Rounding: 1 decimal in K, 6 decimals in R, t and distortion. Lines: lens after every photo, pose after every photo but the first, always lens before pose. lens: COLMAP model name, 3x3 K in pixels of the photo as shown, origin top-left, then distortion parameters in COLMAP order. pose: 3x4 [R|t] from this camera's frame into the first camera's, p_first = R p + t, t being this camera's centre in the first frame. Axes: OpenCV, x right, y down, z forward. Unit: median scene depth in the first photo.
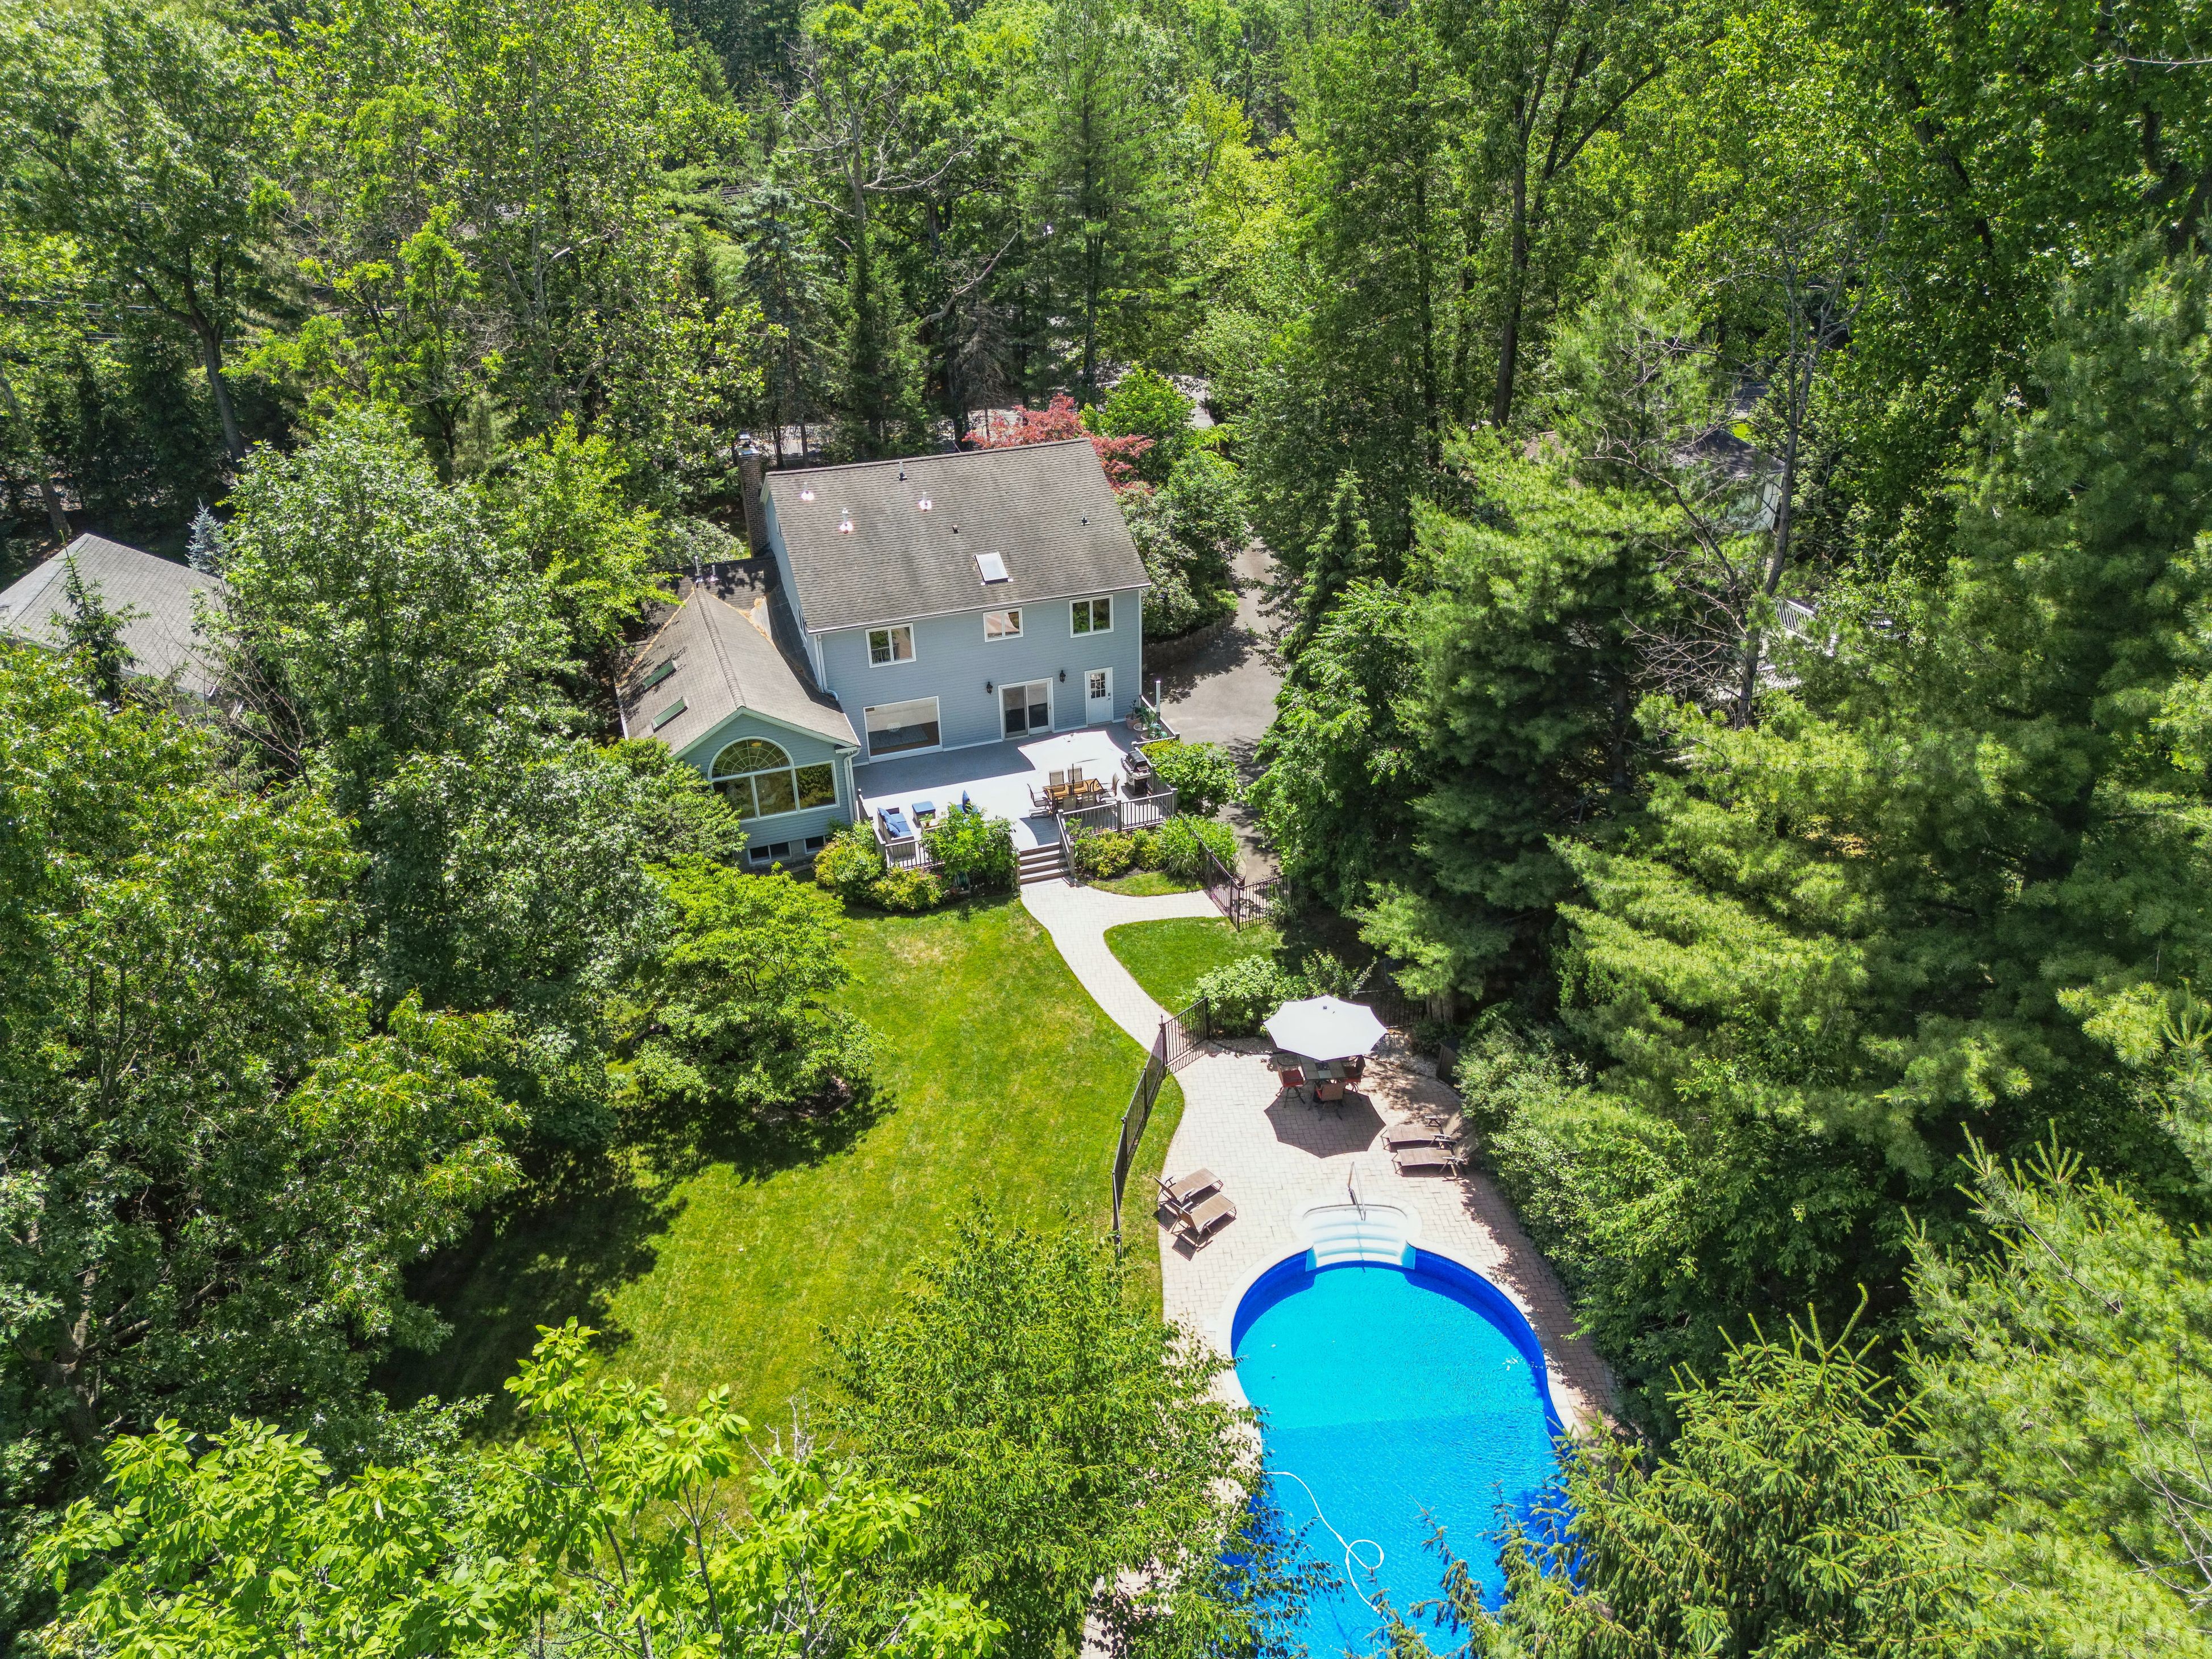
lens RADIAL K [[1561.7, 0, 1106.0], [0, 1561.7, 829.5], [0, 0, 1]] dist [-0.006921, -0.001131]
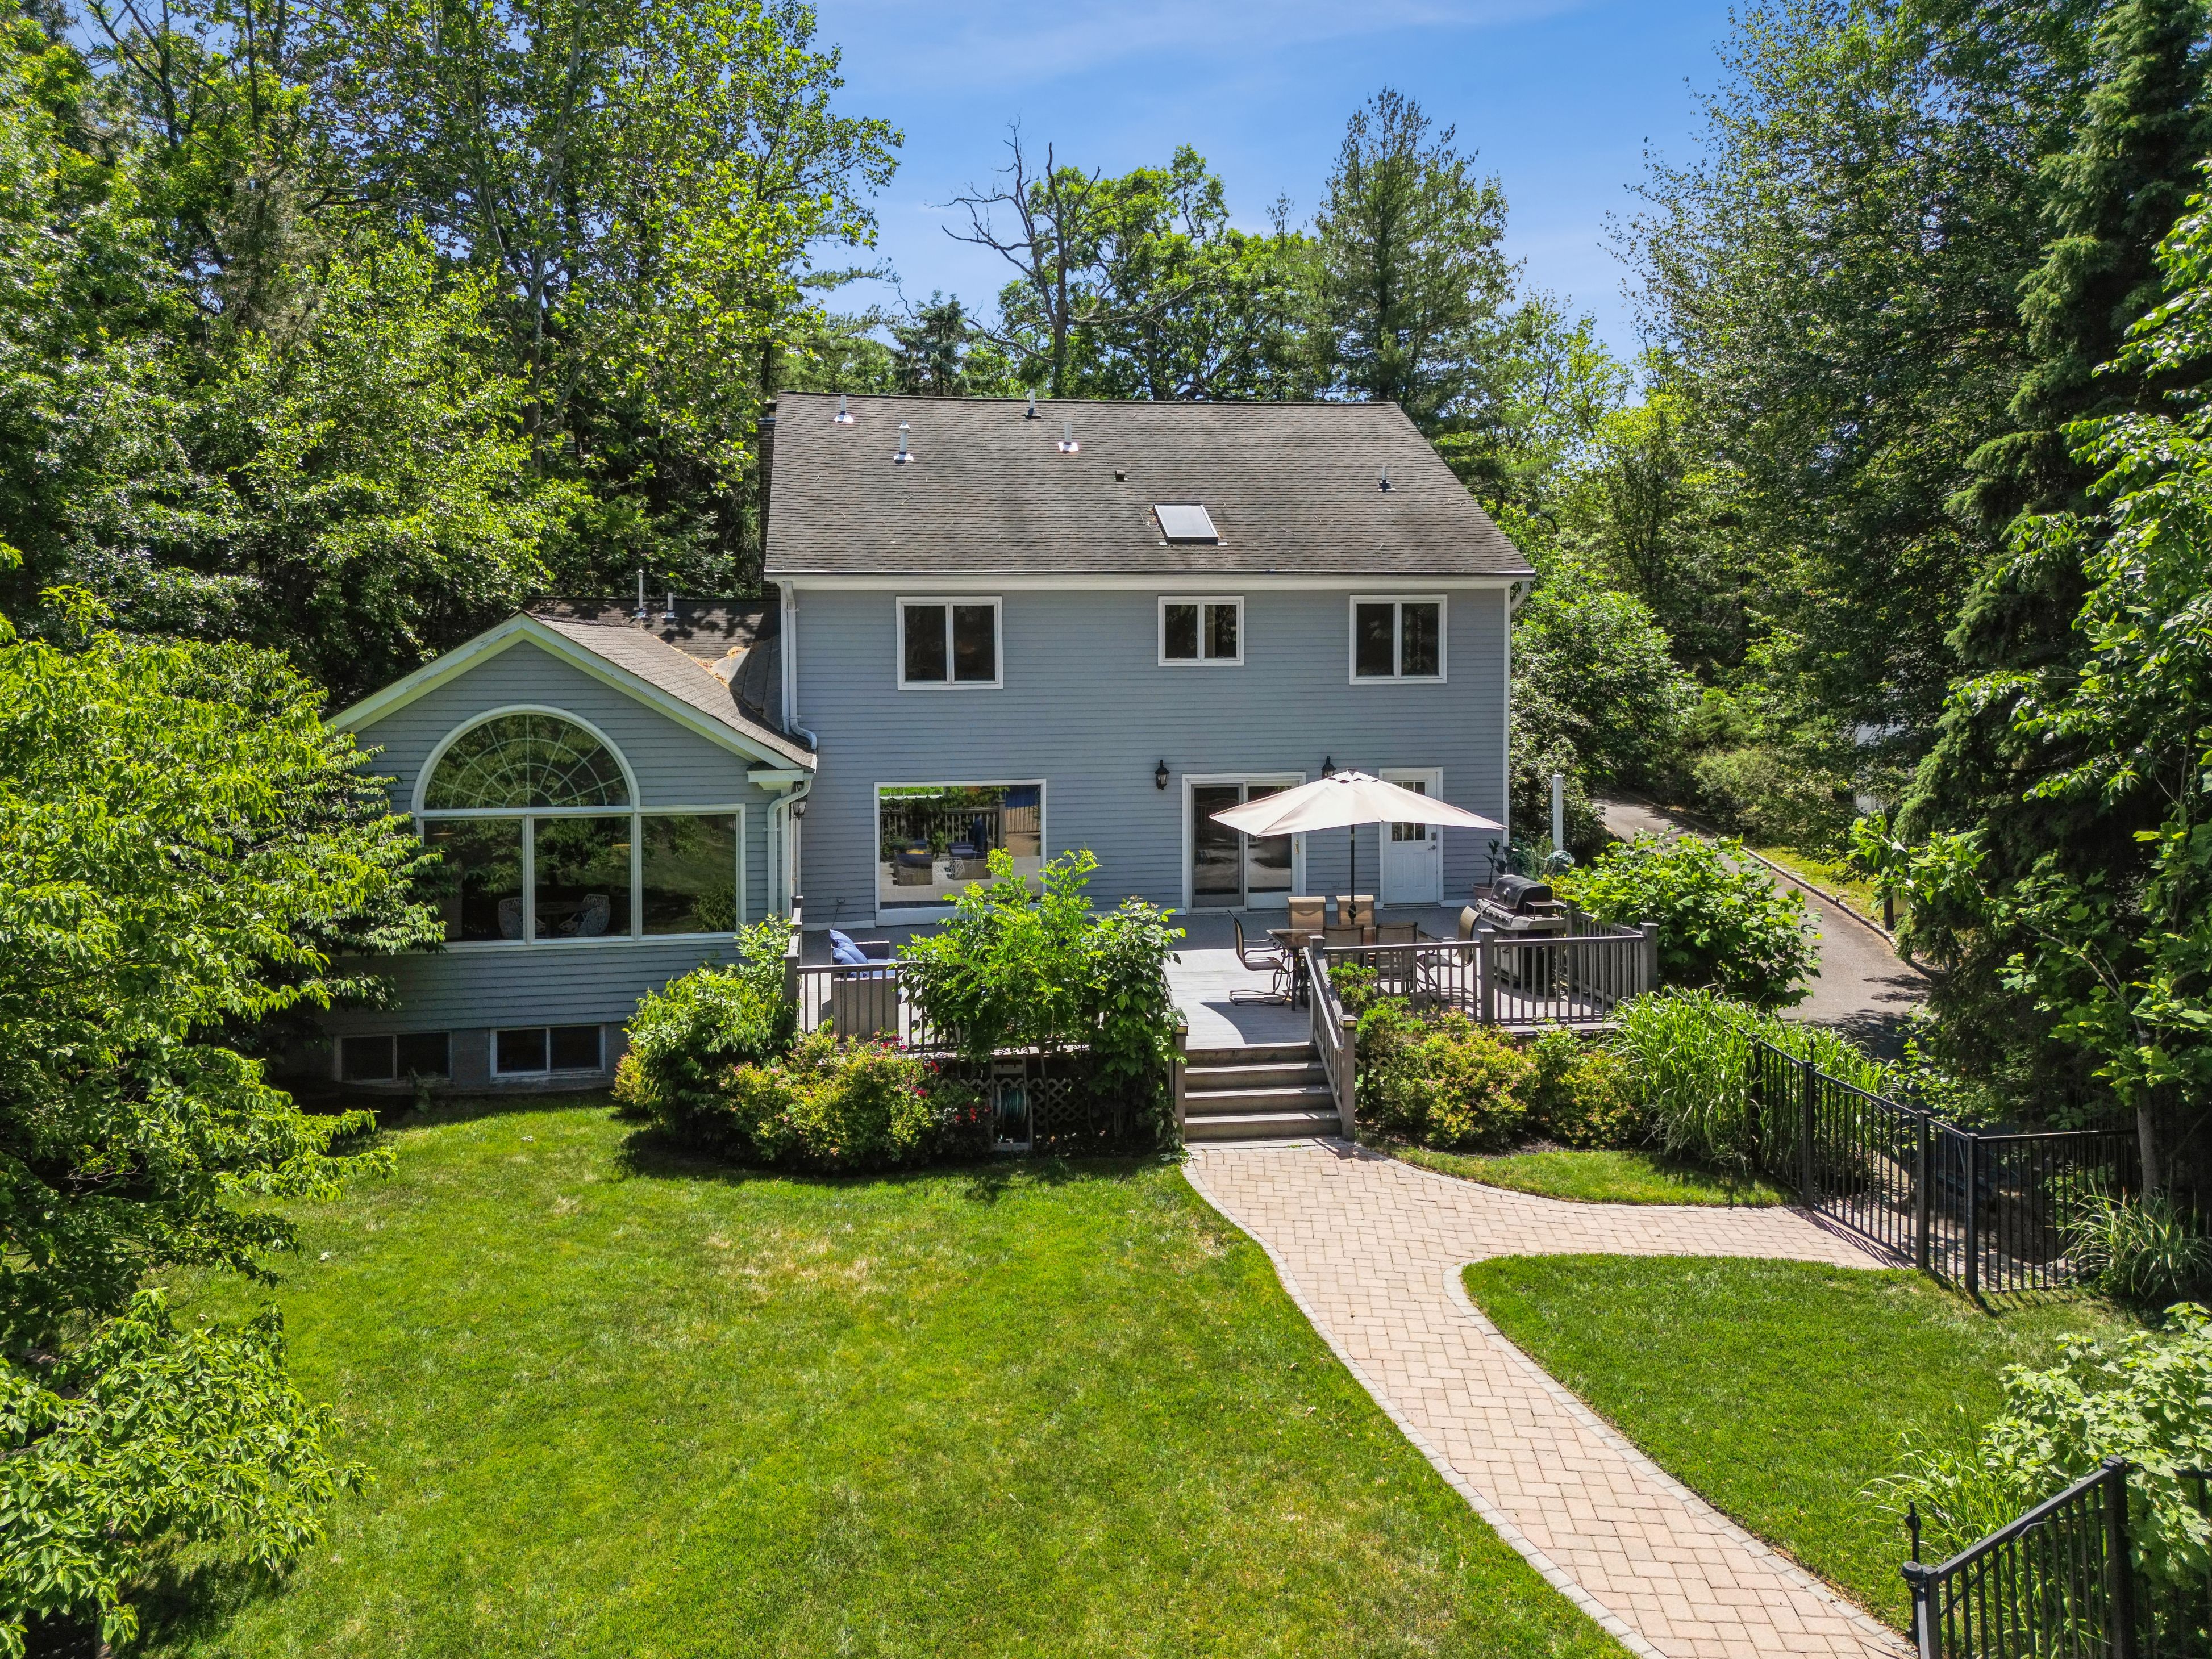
lens RADIAL K [[1554.6, 0, 1110.0], [0, 1554.6, 646.7], [0, 0, 1]] dist [0.065857, 0.000428]
pose [[0.985827, 0.020248, -0.166536, -0.017966], [-0.104148, 0.852099, -0.512914, 0.116029], [0.131520, 0.522989, 0.842131, 0.666743]]
